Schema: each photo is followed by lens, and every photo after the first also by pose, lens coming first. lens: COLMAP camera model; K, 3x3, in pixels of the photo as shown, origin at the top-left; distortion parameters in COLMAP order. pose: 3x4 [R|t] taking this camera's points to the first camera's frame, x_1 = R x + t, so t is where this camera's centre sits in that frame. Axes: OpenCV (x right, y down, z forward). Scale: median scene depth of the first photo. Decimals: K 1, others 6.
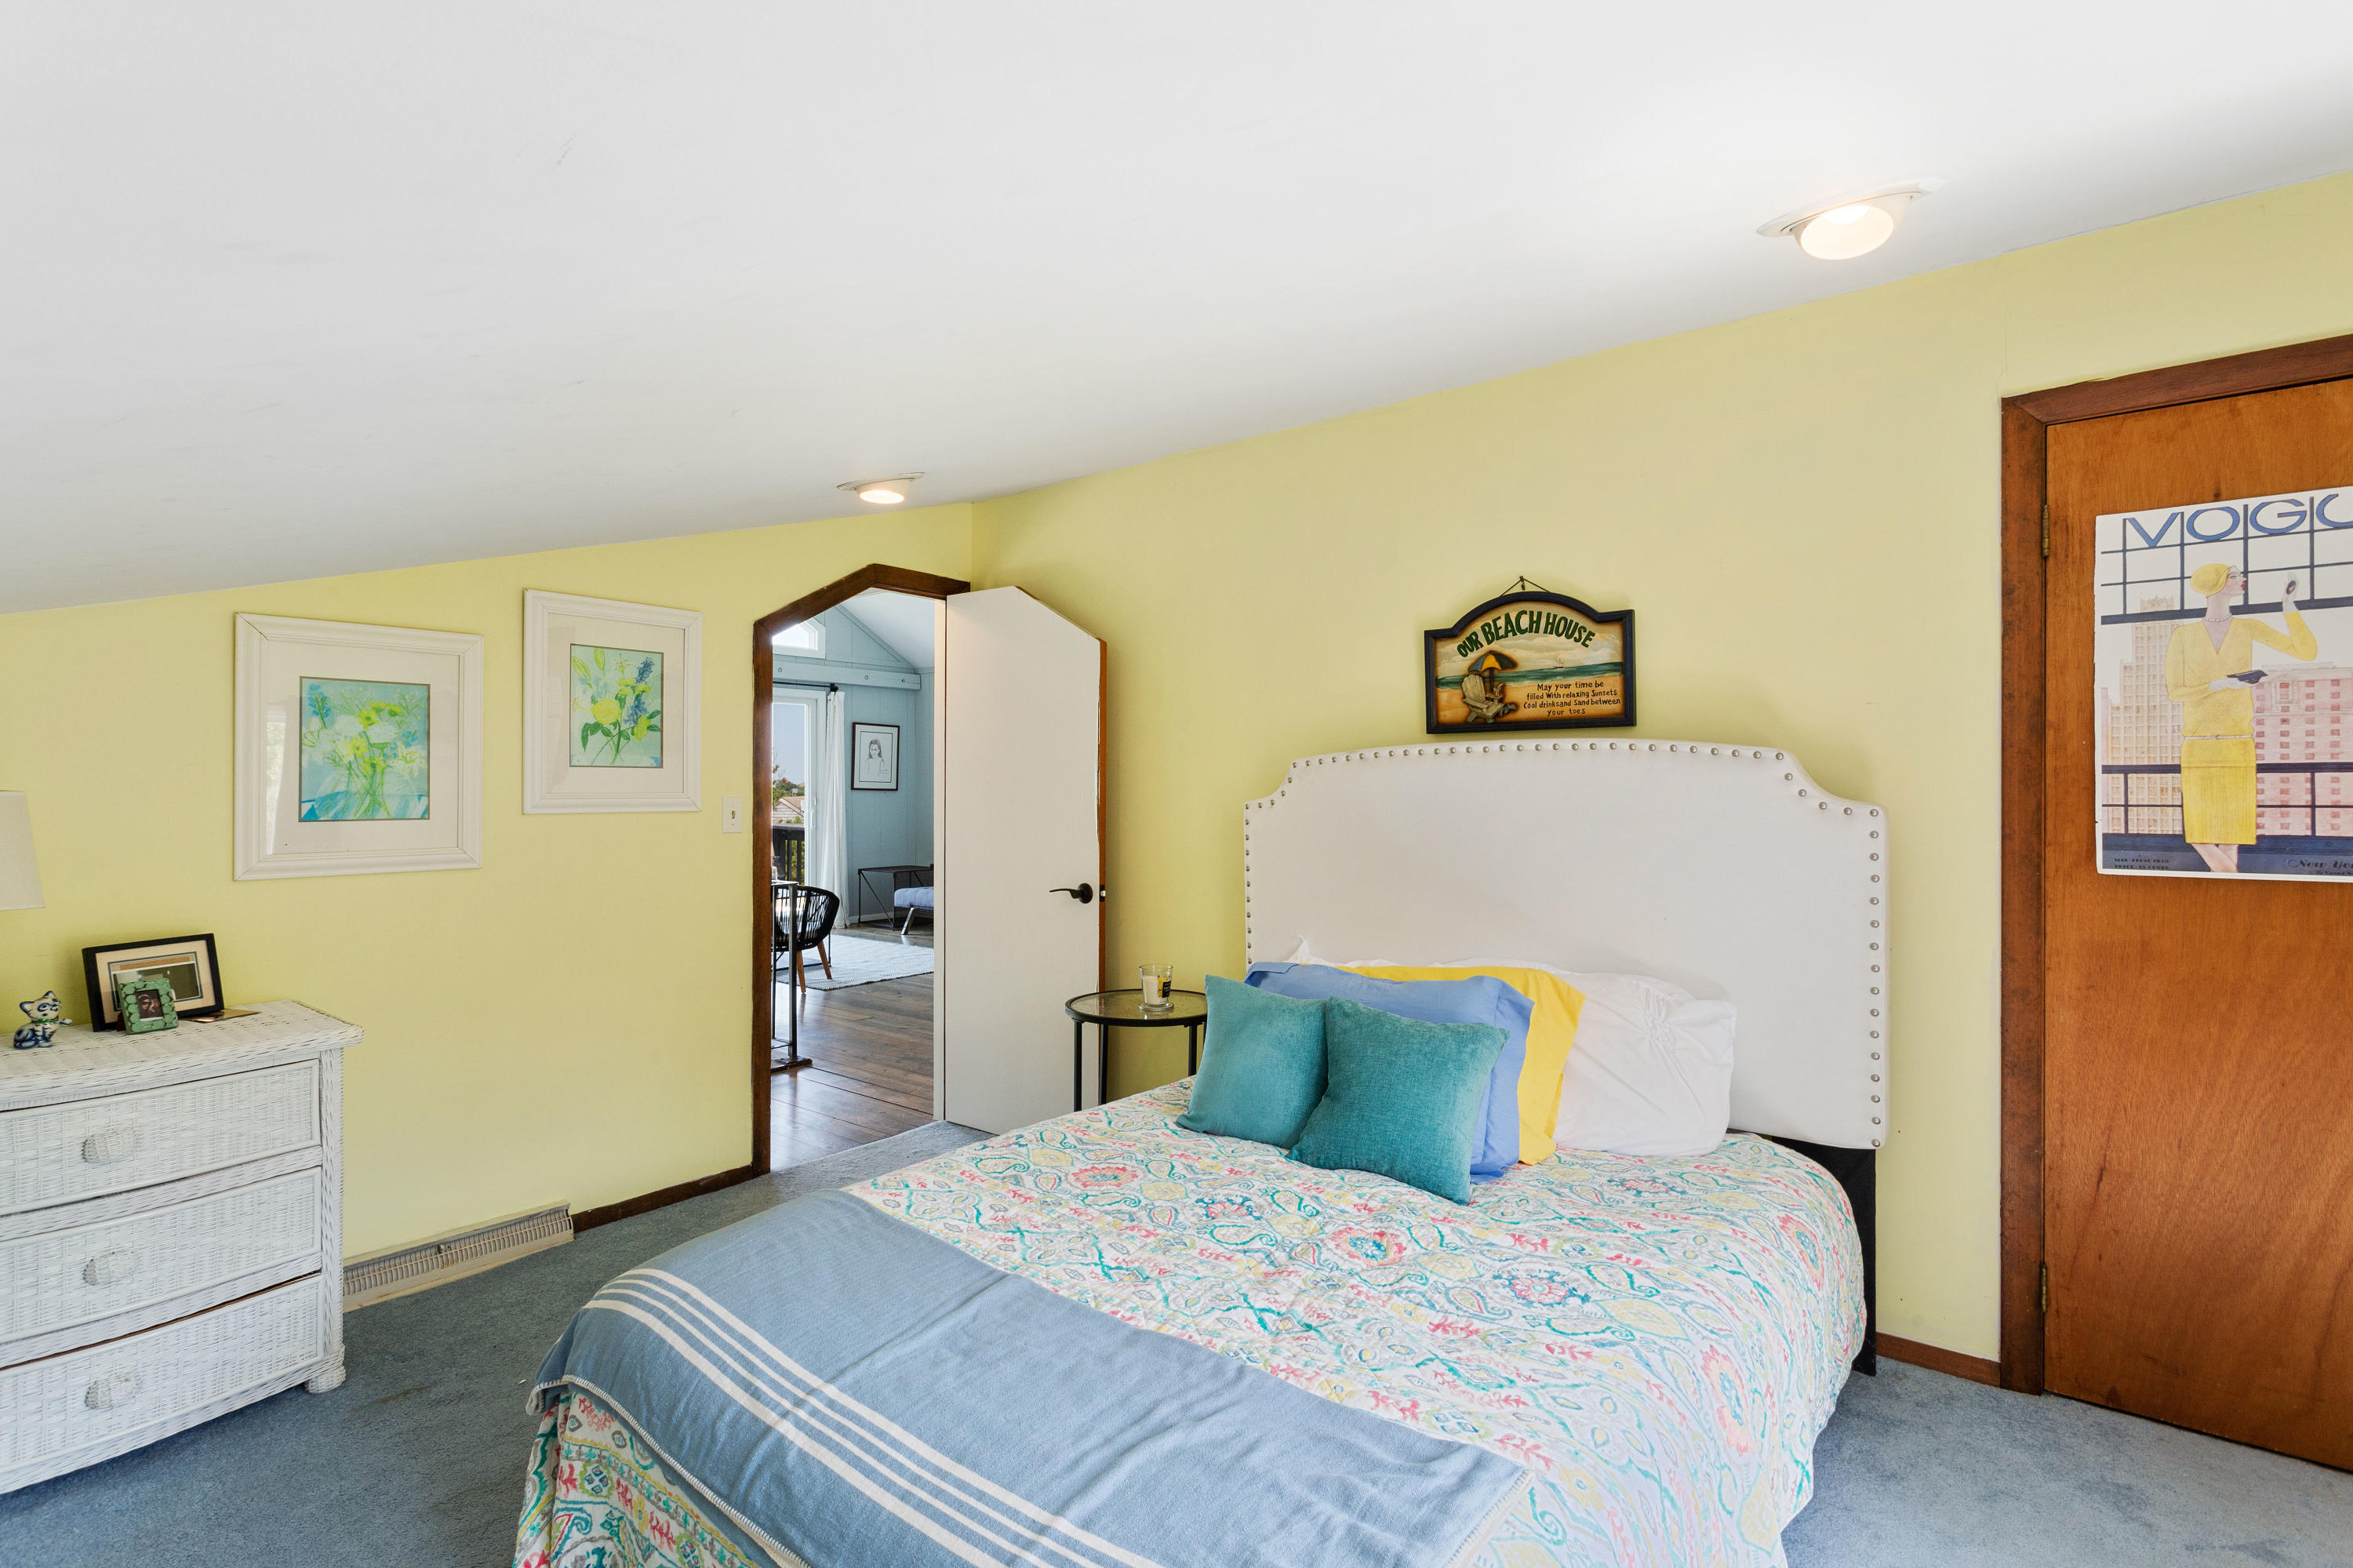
lens RADIAL K [[1123.6, 0, 1168.1], [0, 1123.6, 786.2], [0, 0, 1]] dist [-0.002758, -0.000067]
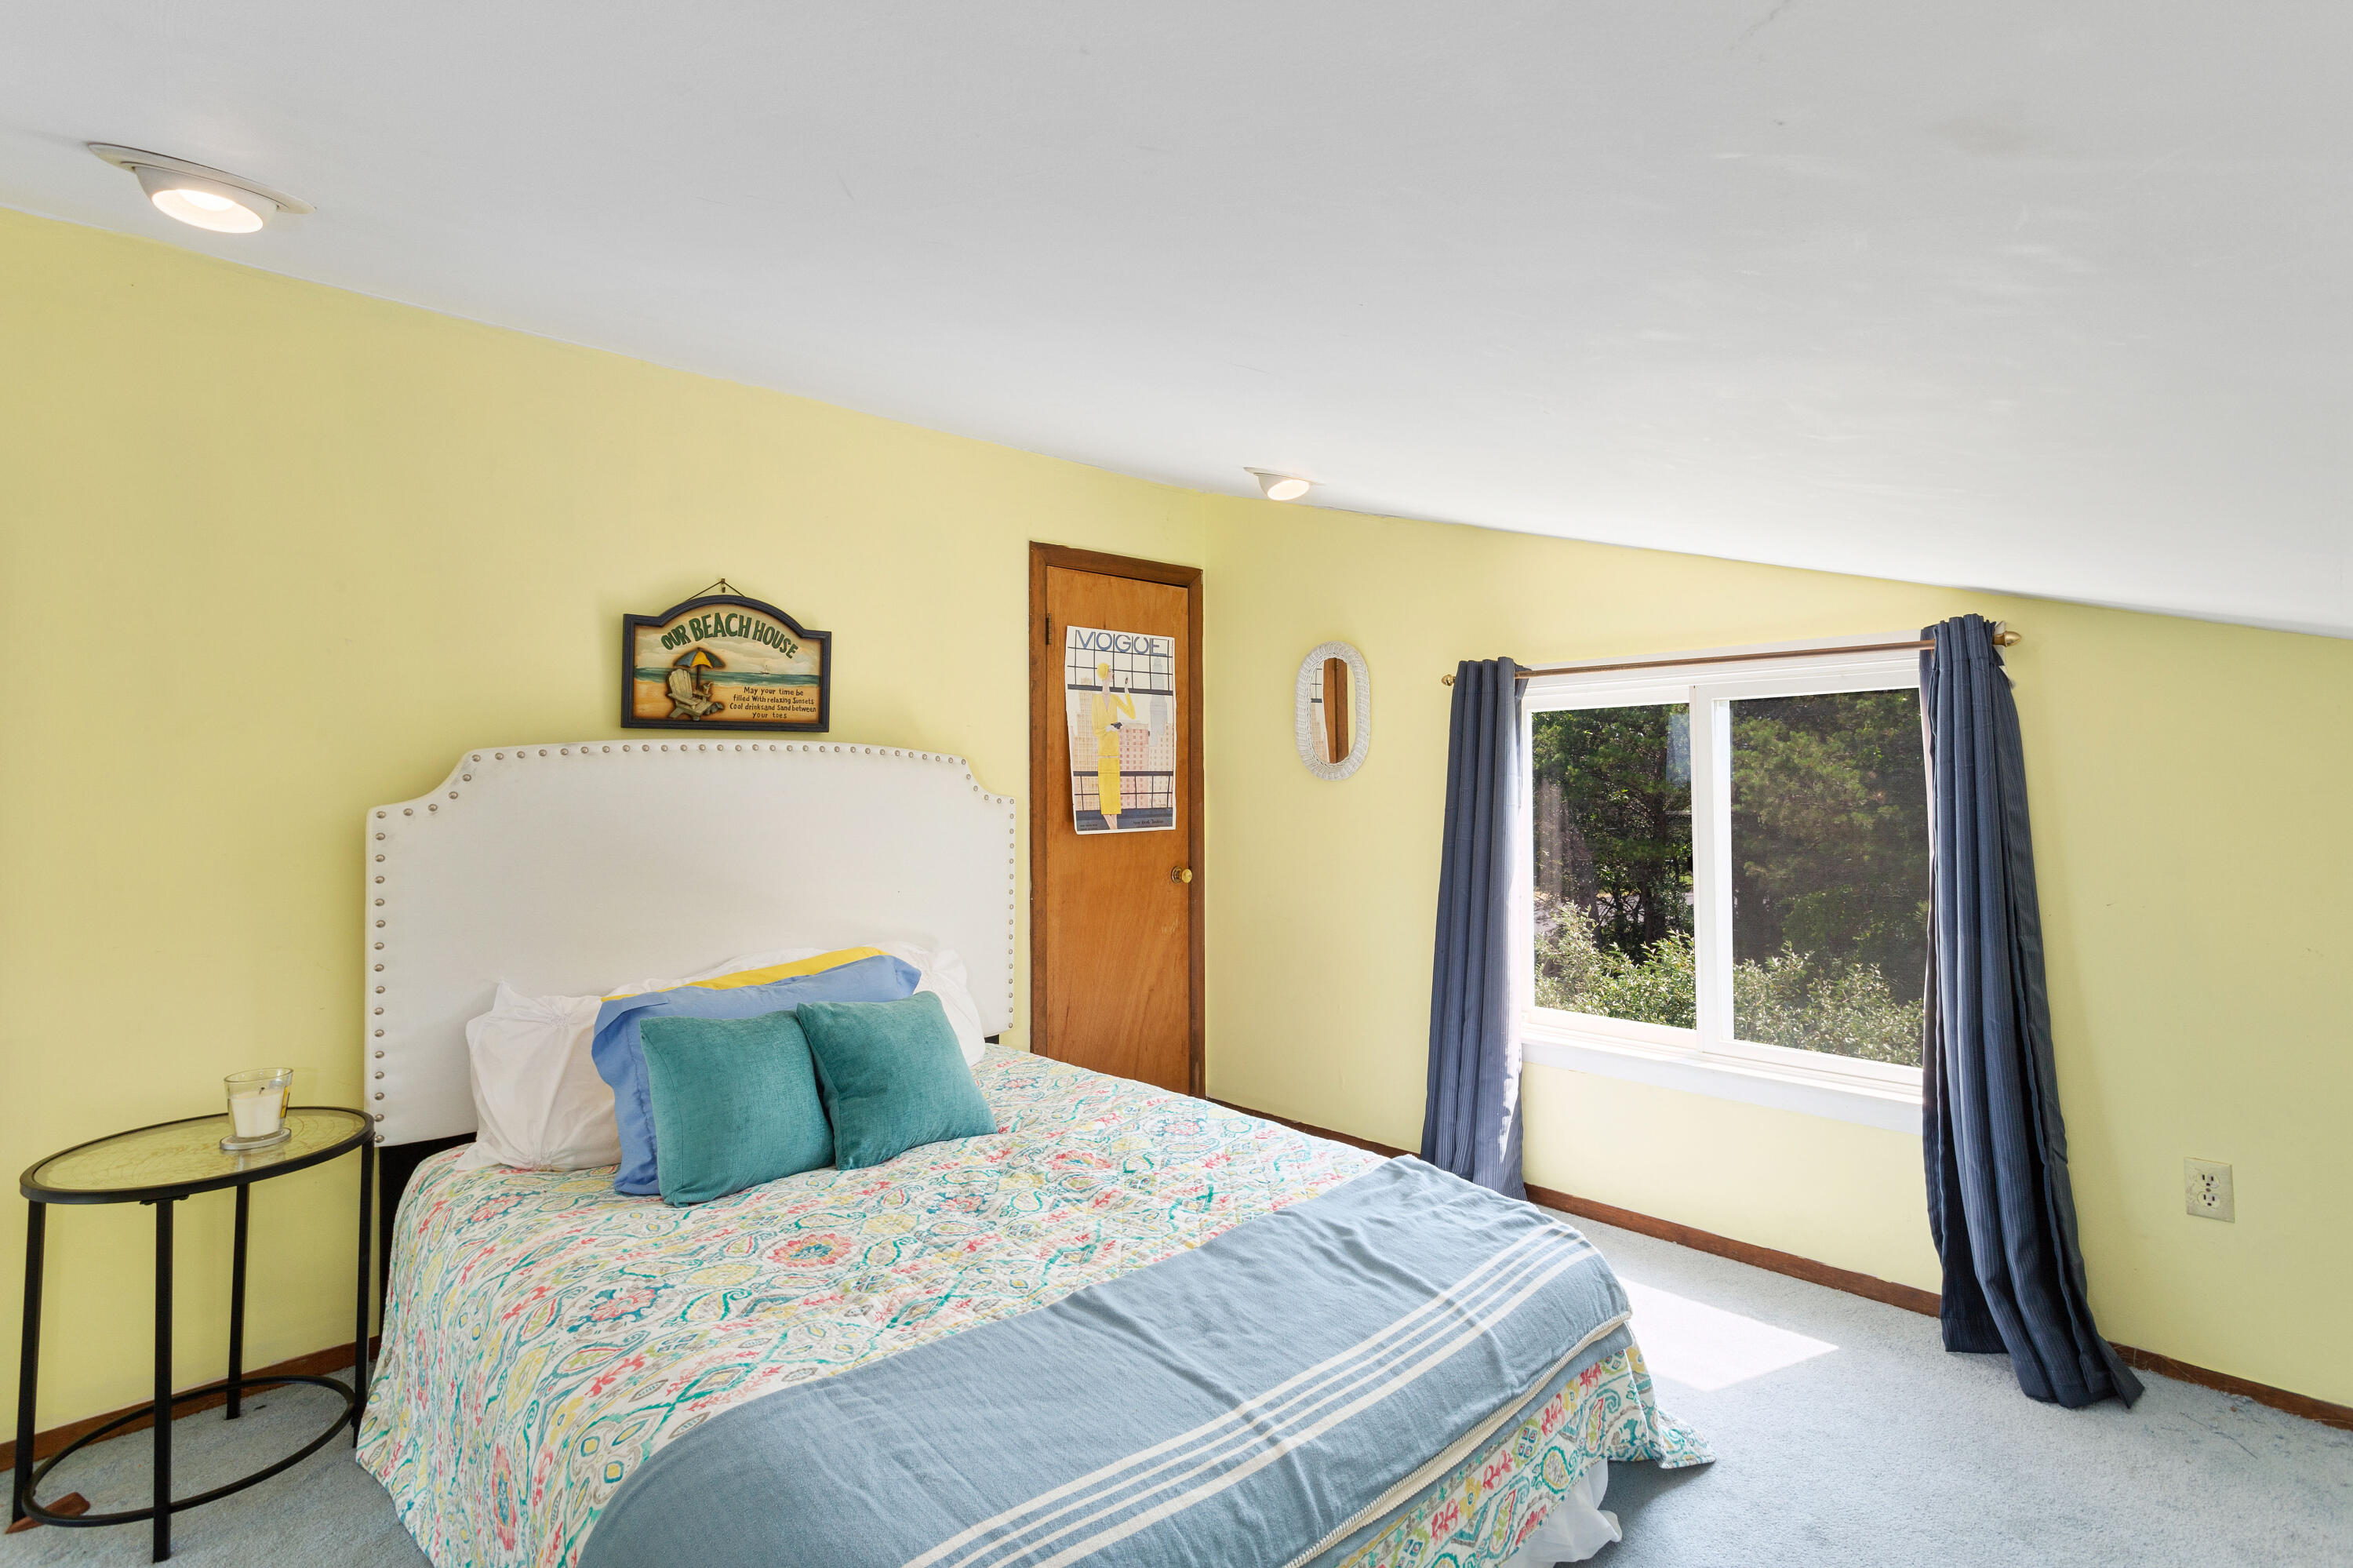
lens RADIAL K [[1112.2, 0, 1170.1], [0, 1112.2, 771.7], [0, 0, 1]] dist [-0.003066, -0.000167]
pose [[0.138065, 0.010615, 0.990366, -0.662883], [0.005907, 0.999916, -0.011541, 0.002091], [-0.990406, 0.007444, 0.137991, 0.489511]]
